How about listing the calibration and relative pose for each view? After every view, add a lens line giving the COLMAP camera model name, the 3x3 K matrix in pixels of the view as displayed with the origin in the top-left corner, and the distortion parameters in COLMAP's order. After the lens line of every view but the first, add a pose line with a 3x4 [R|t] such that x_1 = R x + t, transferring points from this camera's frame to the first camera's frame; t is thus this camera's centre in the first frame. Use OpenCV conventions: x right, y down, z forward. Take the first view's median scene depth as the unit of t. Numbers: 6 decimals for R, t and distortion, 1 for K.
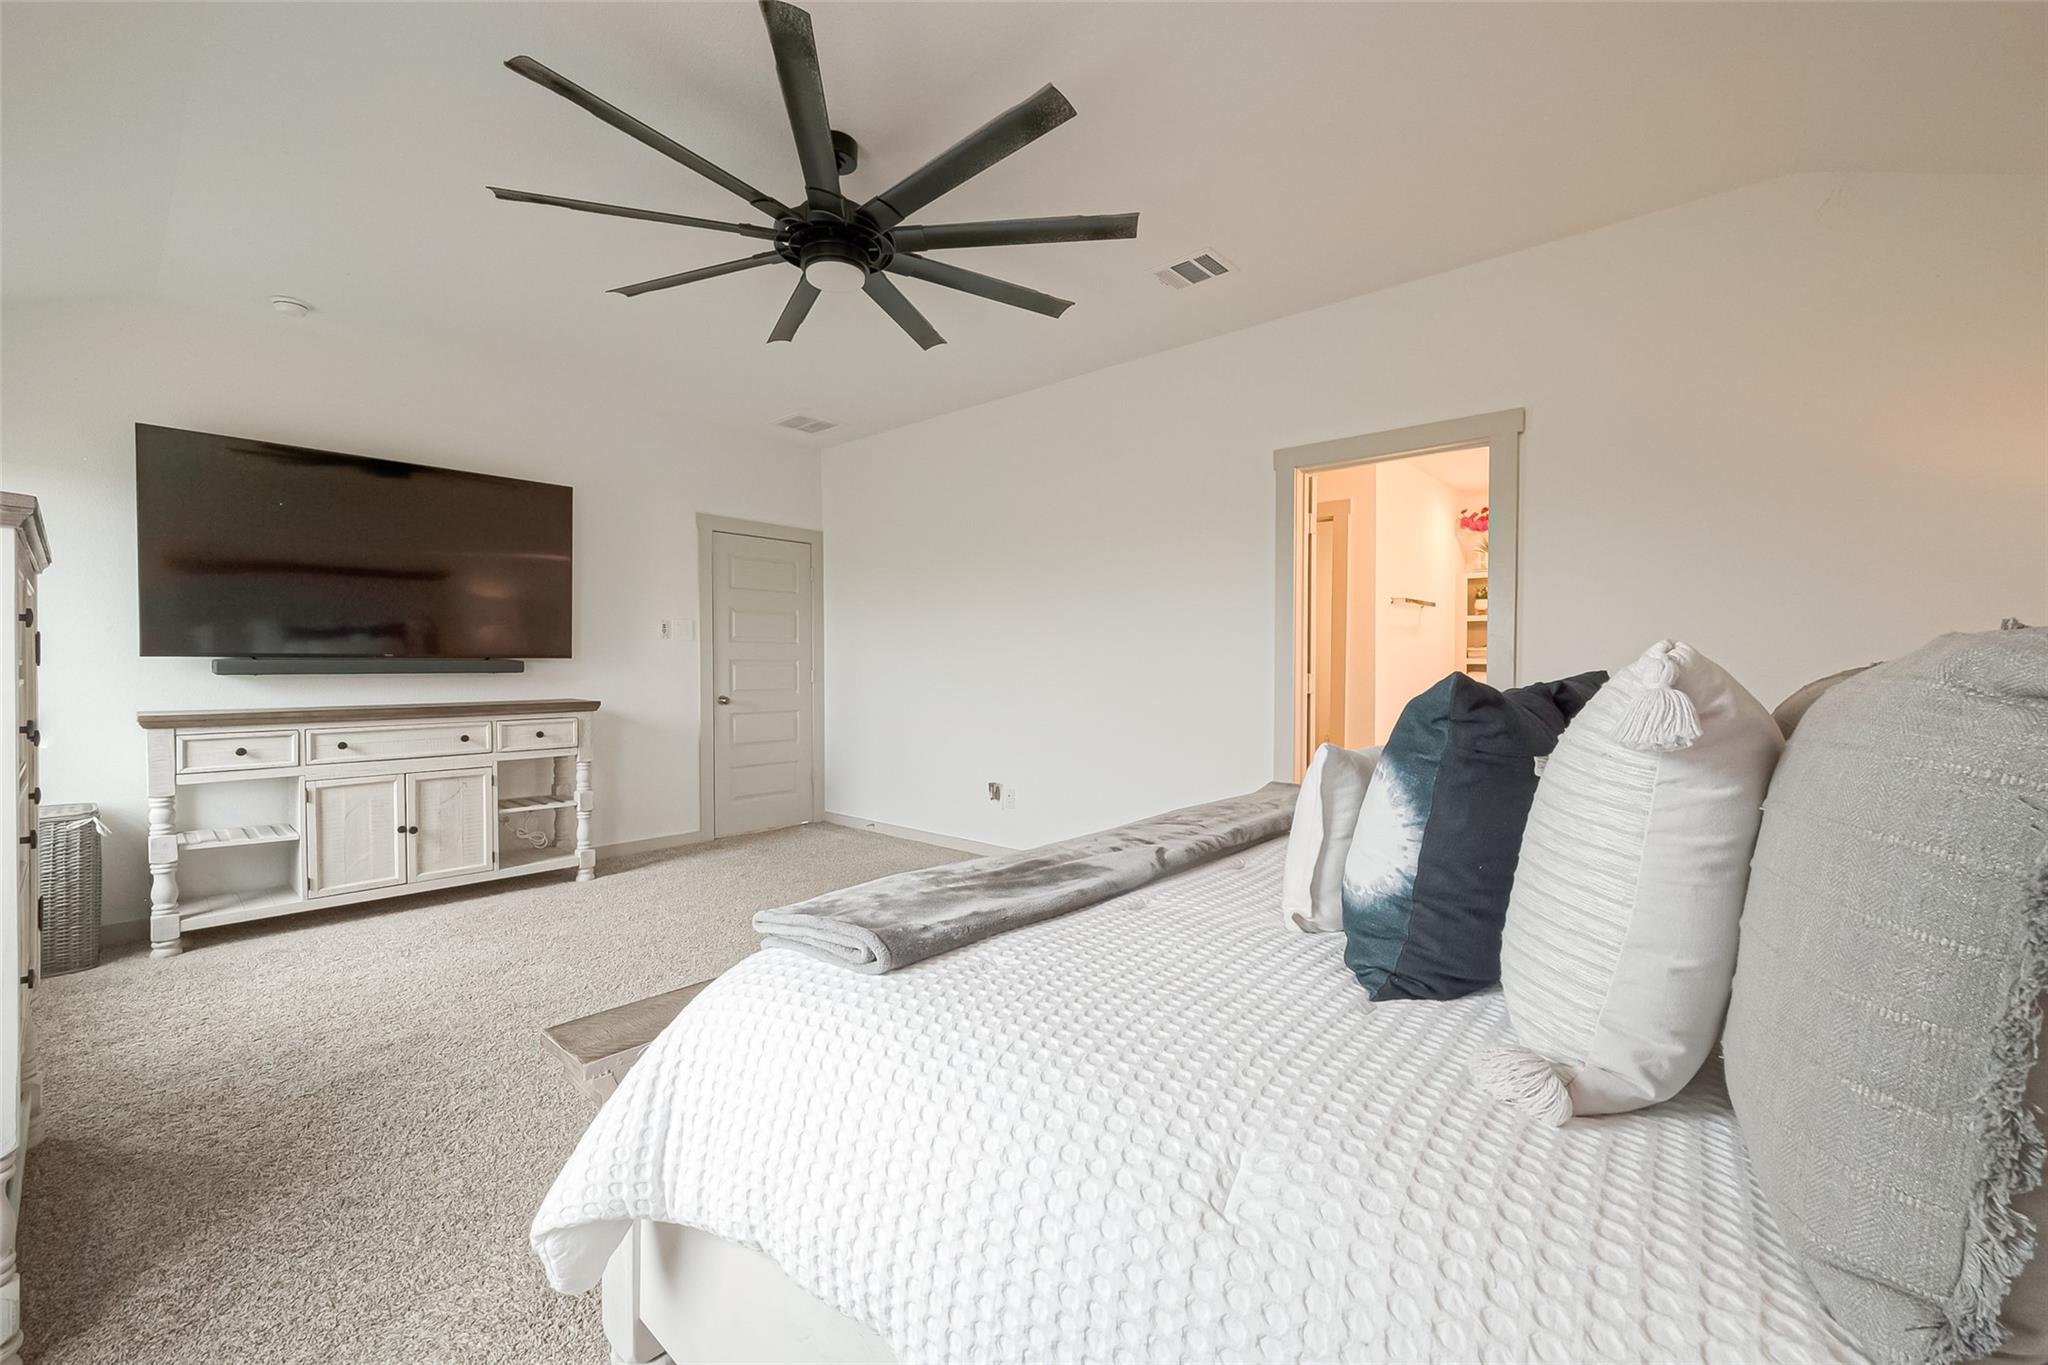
lens RADIAL K [[830.5, 0, 1021.7], [0, 830.5, 667.0], [0, 0, 1]] dist [0.006076, -0.000670]
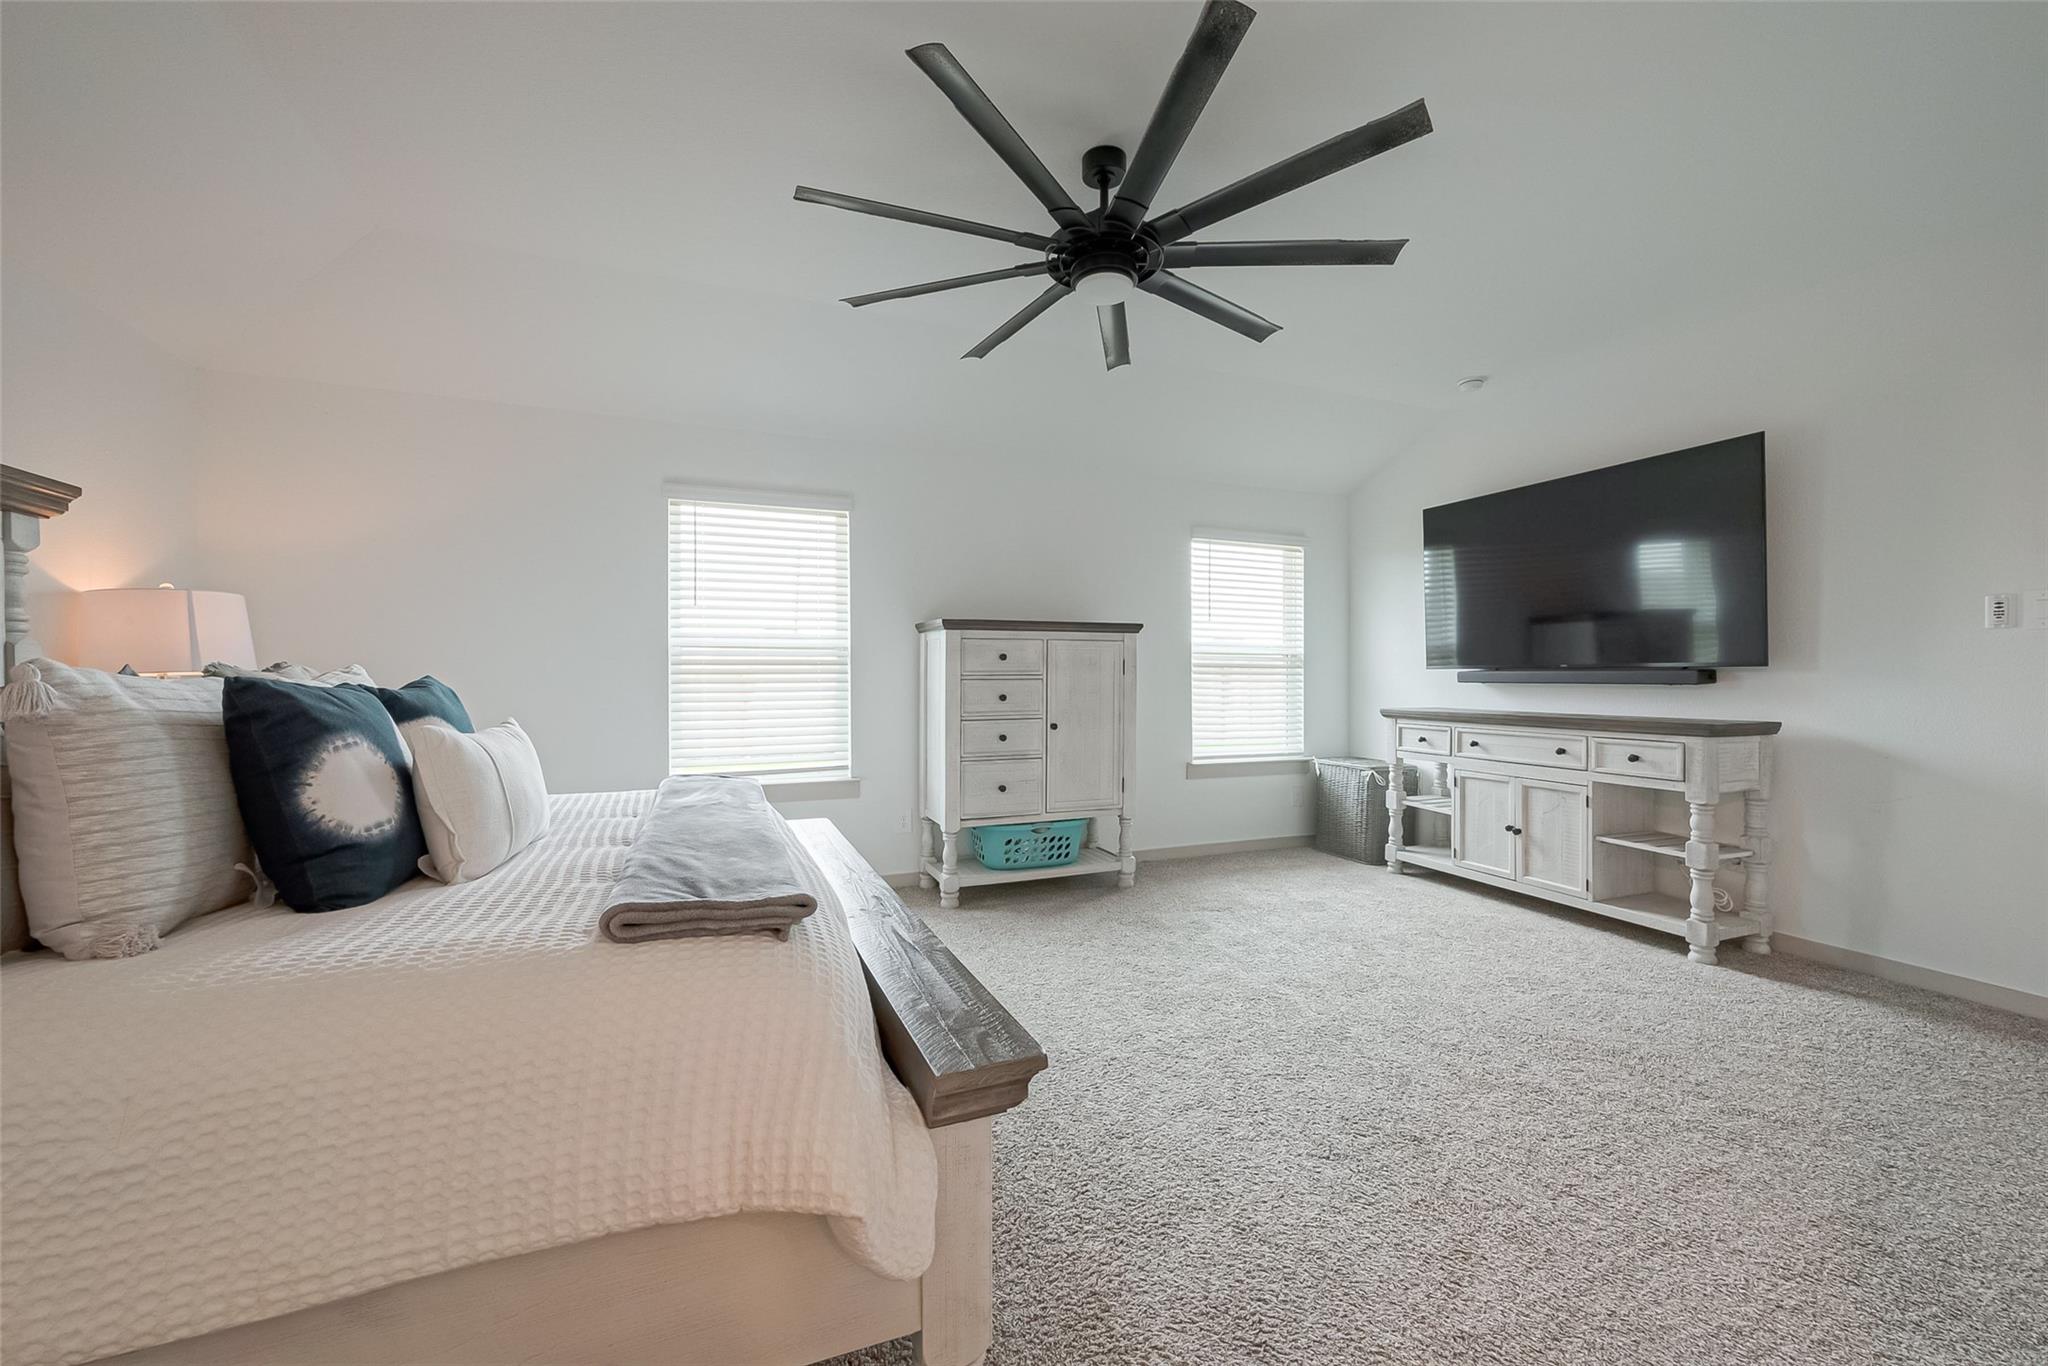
lens RADIAL K [[830.5, 0, 1023.7], [0, 830.5, 686.3], [0, 0, 1]] dist [0.006076, -0.000670]
pose [[-0.430248, 0.010627, -0.902648, 0.469600], [-0.006675, 0.999866, 0.014953, 0.000880], [0.902686, 0.012459, -0.430119, 0.865664]]
